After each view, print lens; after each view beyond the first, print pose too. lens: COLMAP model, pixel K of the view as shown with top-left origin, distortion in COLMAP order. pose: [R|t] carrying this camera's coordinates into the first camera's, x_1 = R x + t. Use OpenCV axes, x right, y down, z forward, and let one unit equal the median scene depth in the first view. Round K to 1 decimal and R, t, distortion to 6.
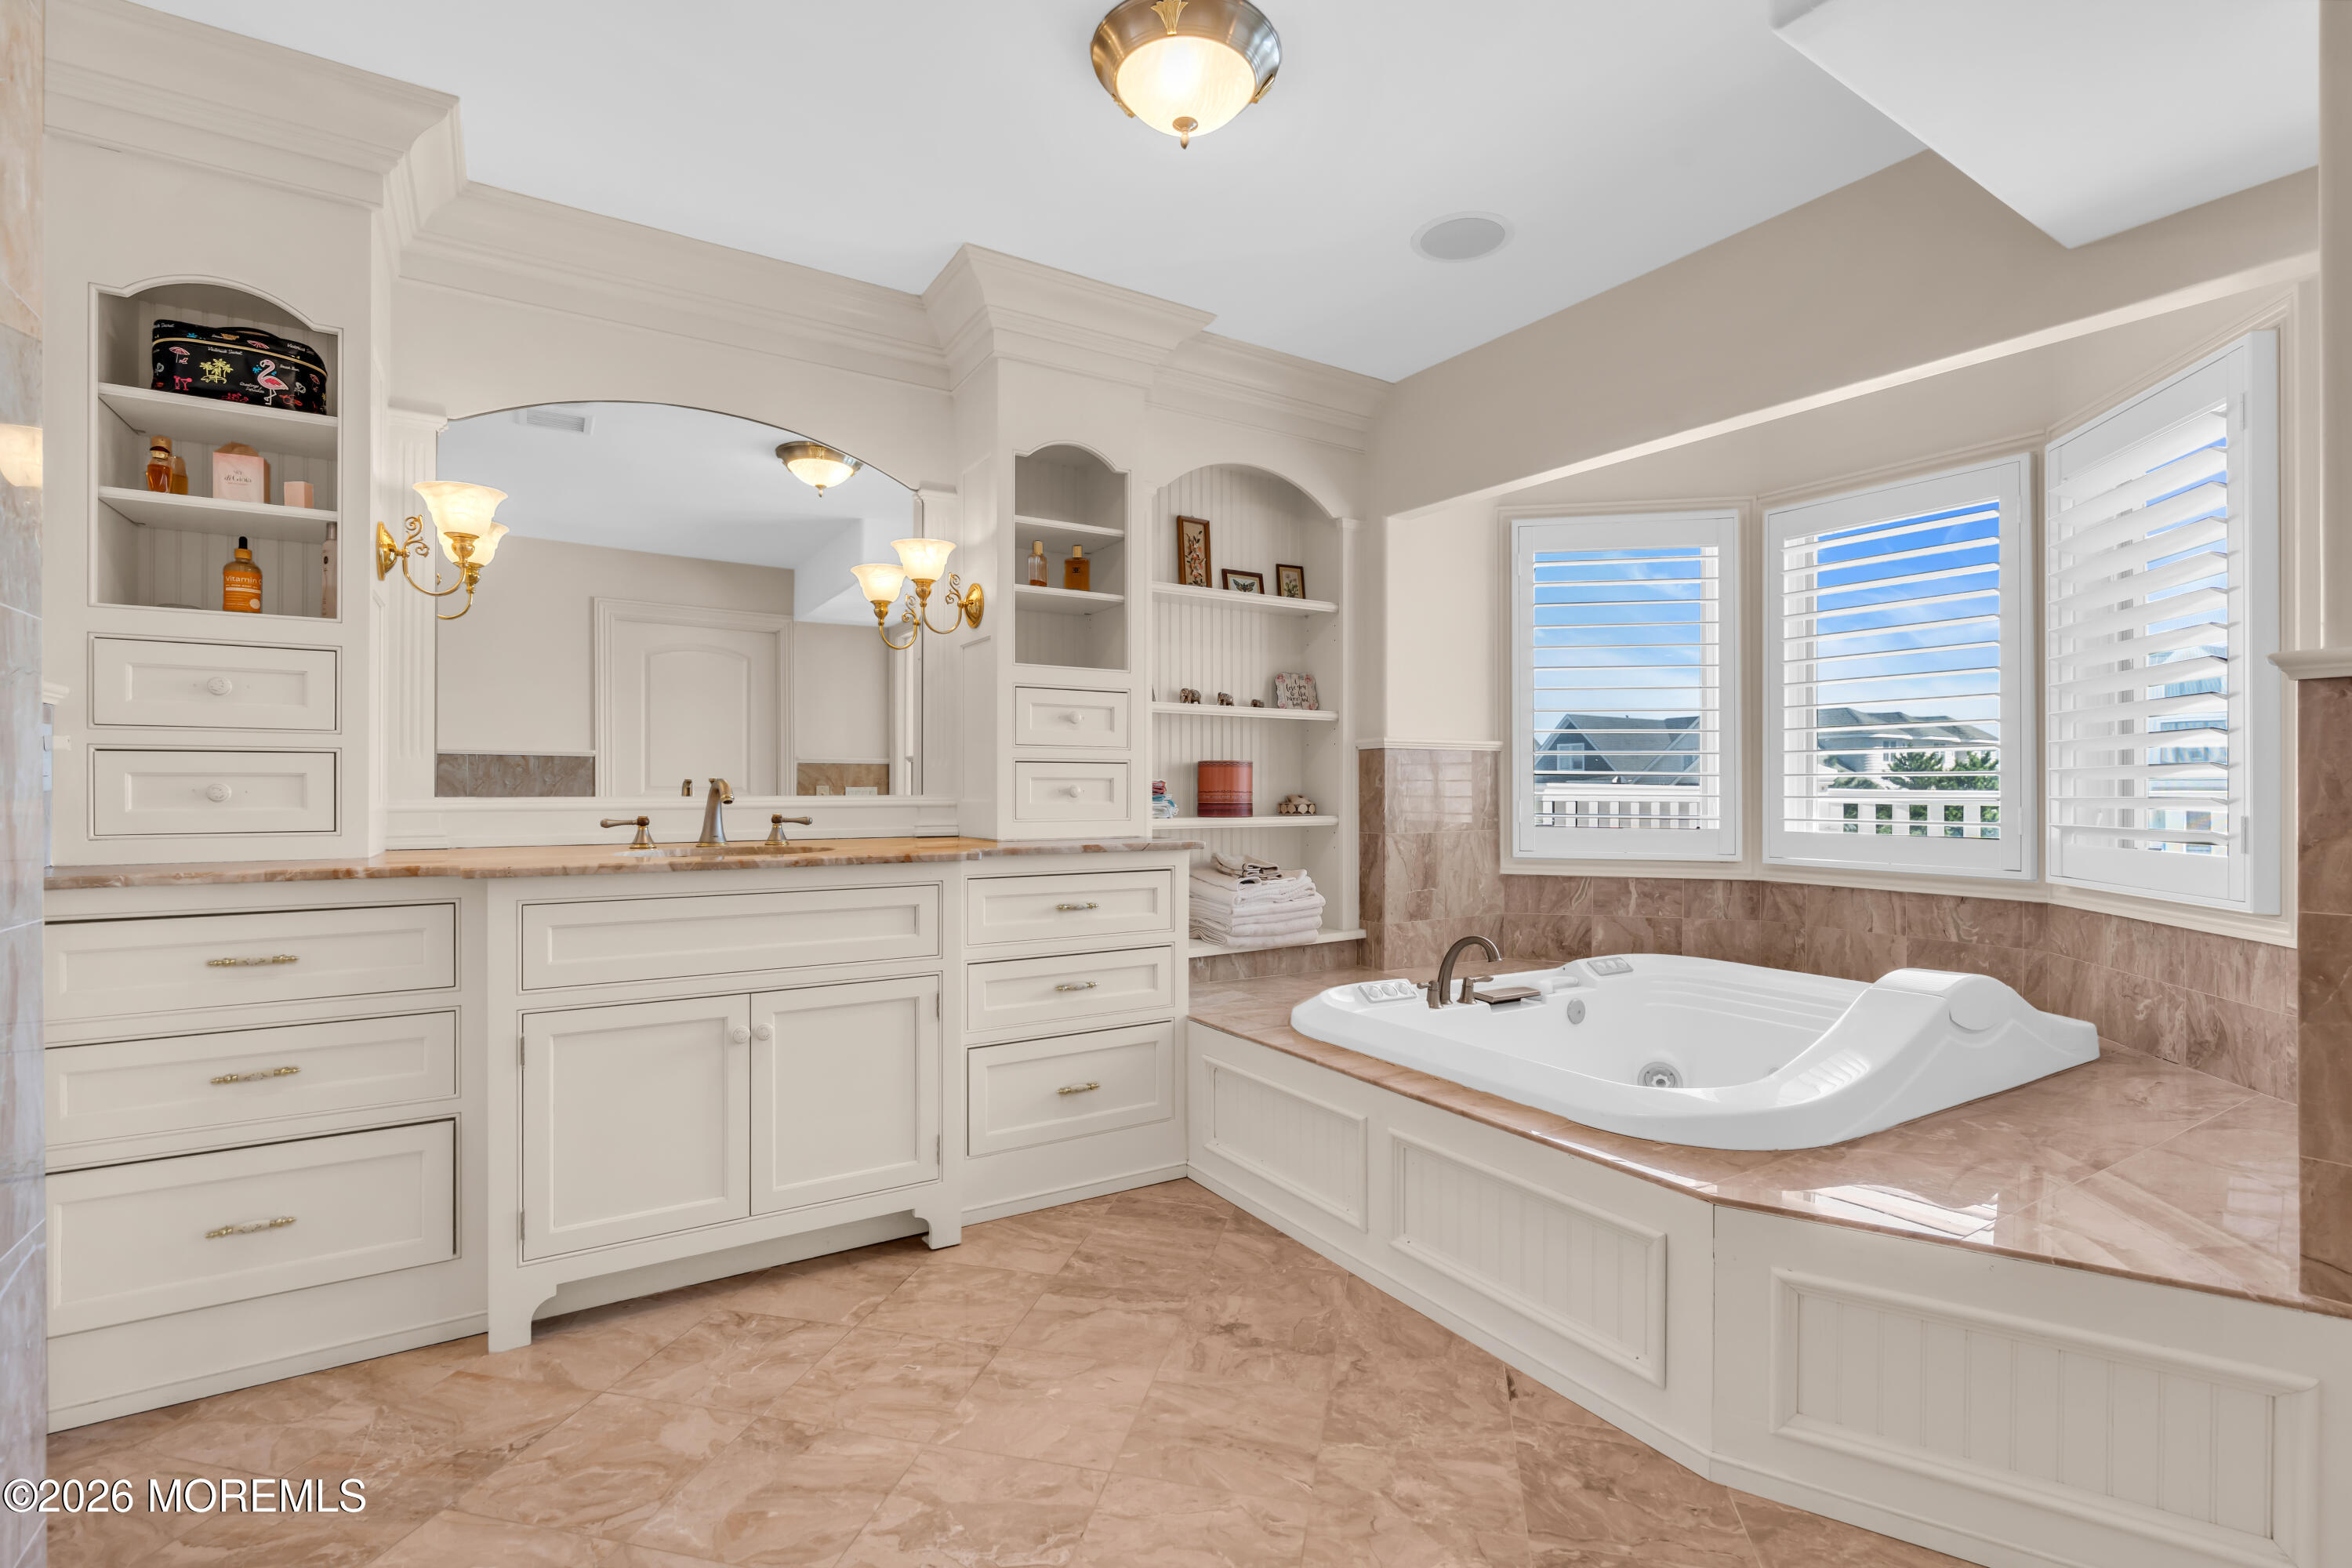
lens RADIAL K [[1062.2, 0, 1176.2], [0, 1062.2, 784.4], [0, 0, 1]] dist [-0.006091, 0.001978]
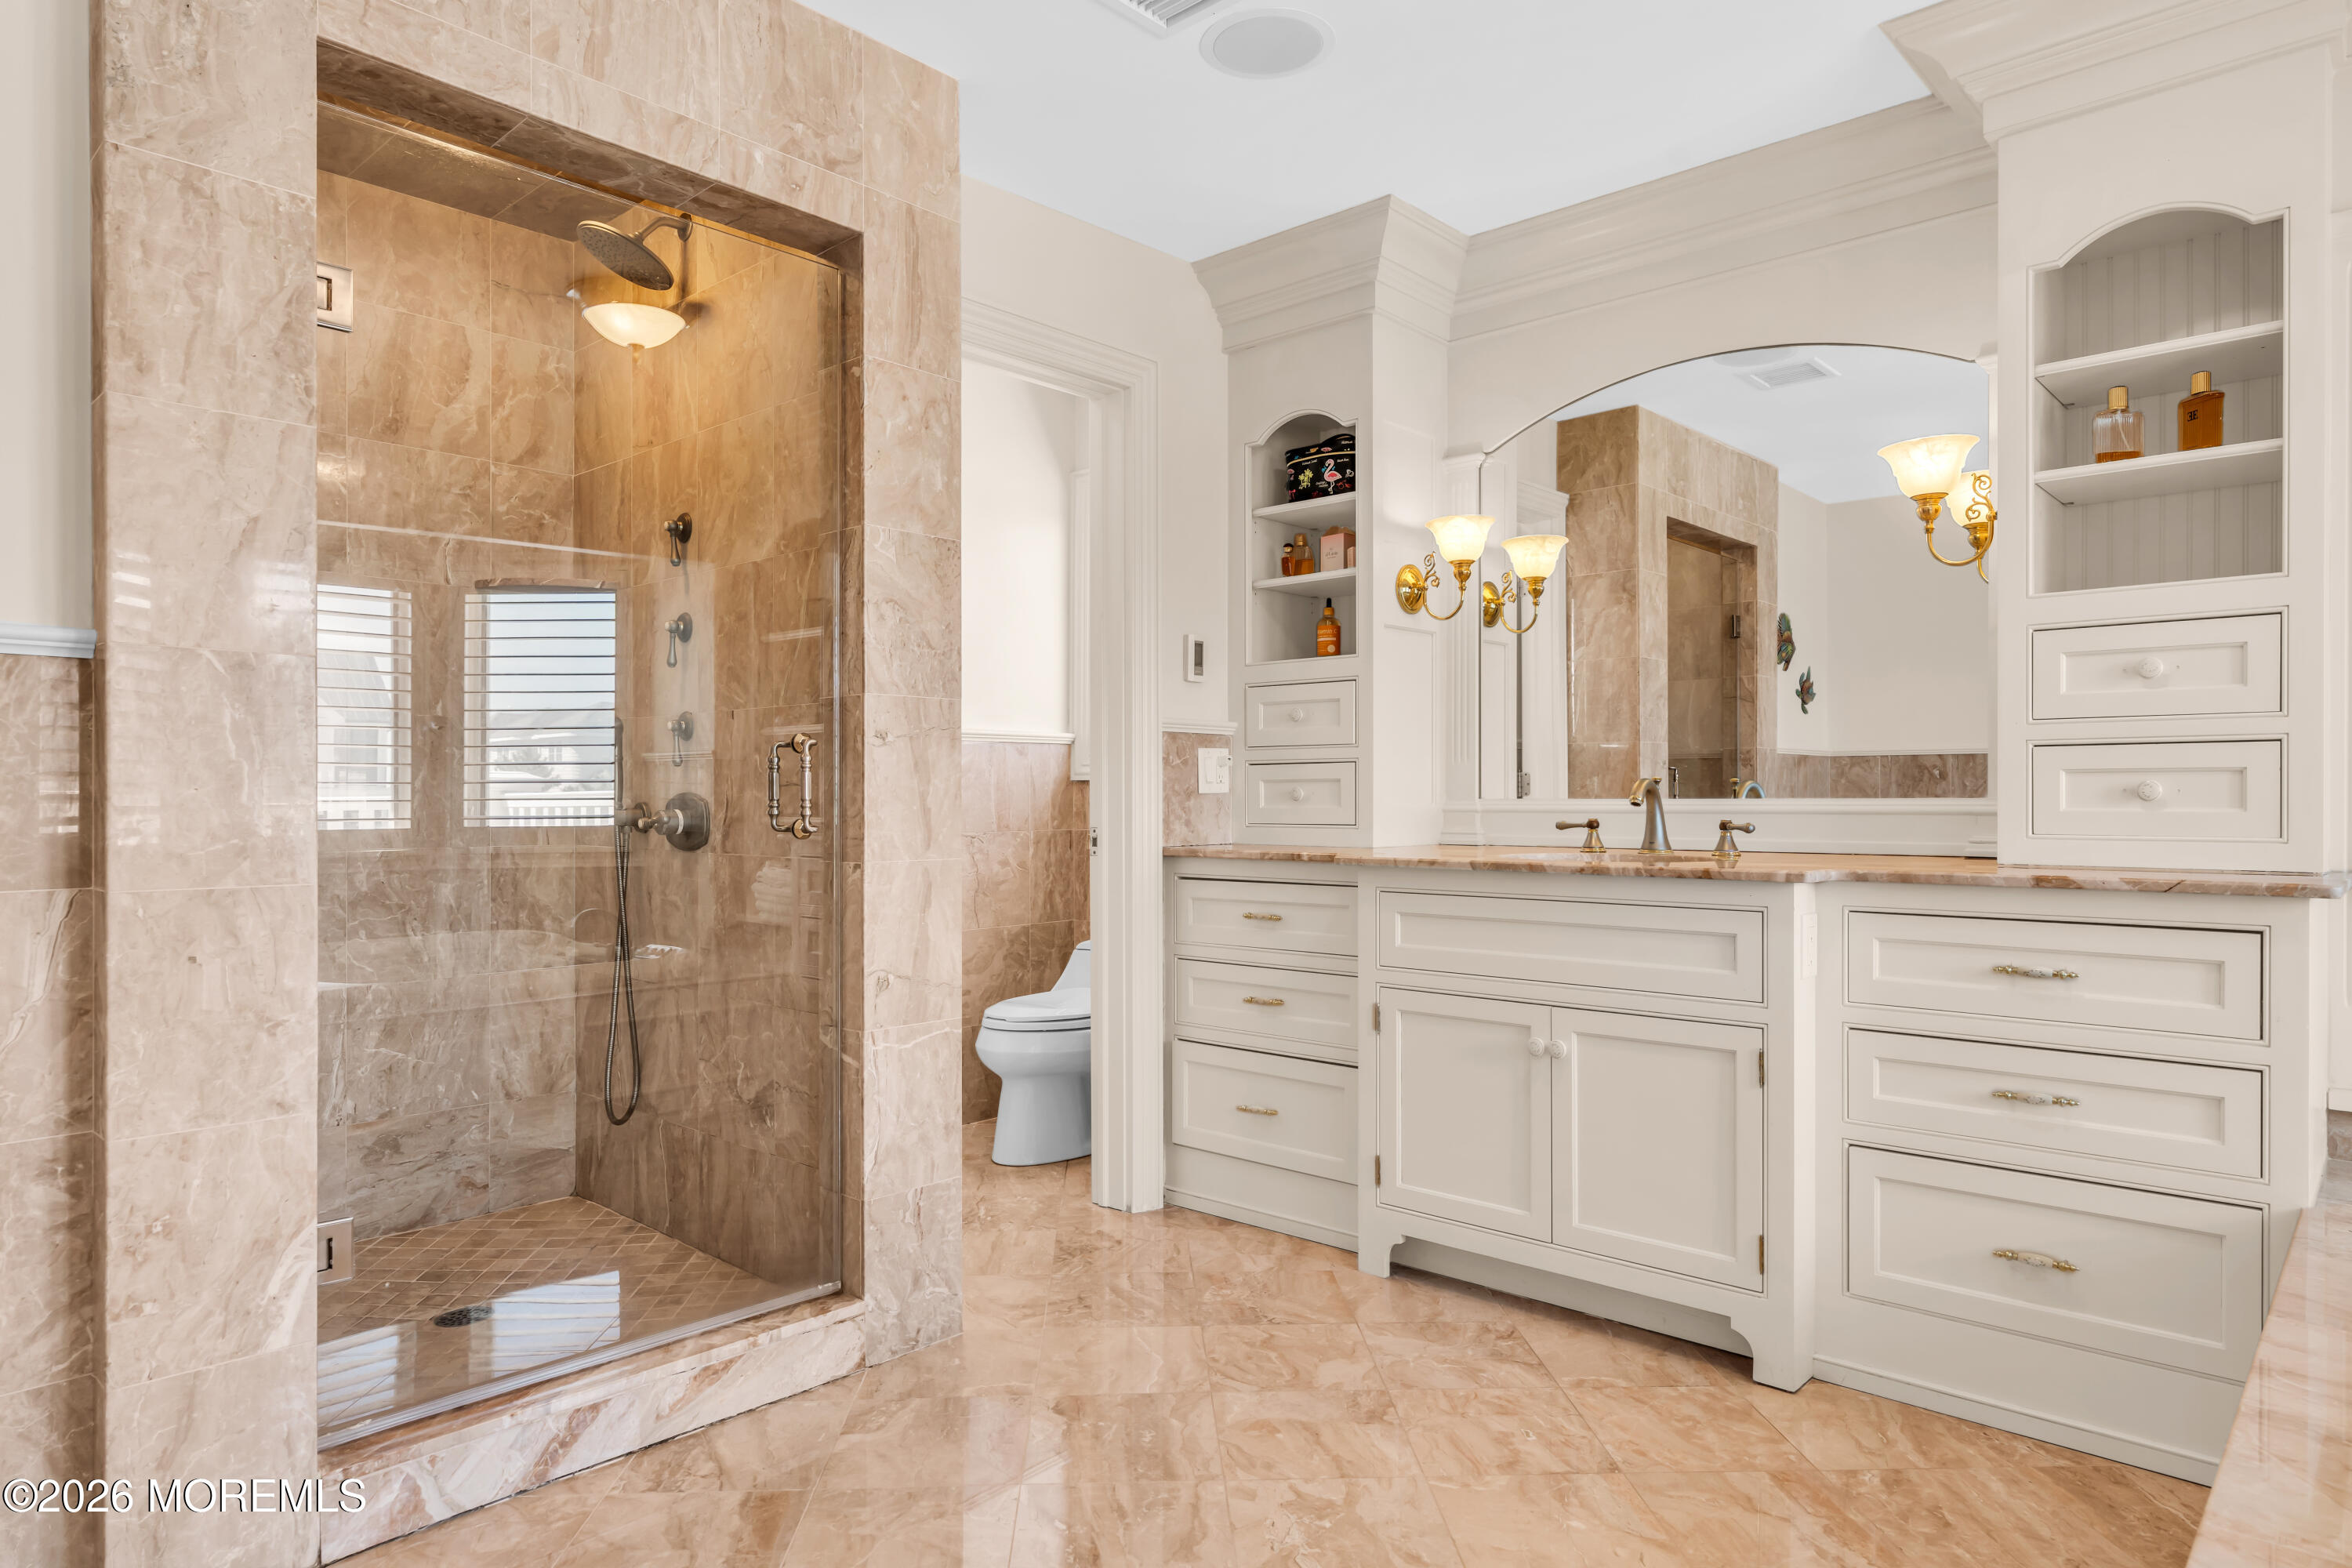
lens RADIAL K [[1389.4, 0, 1175.1], [0, 1389.4, 790.4], [0, 0, 1]] dist [0.002083, 0.001398]
pose [[0.265945, -0.005452, -0.963973, 0.704352], [0.004937, 0.999979, -0.004294, 0.009177], [0.963976, -0.003617, 0.265966, 0.352877]]
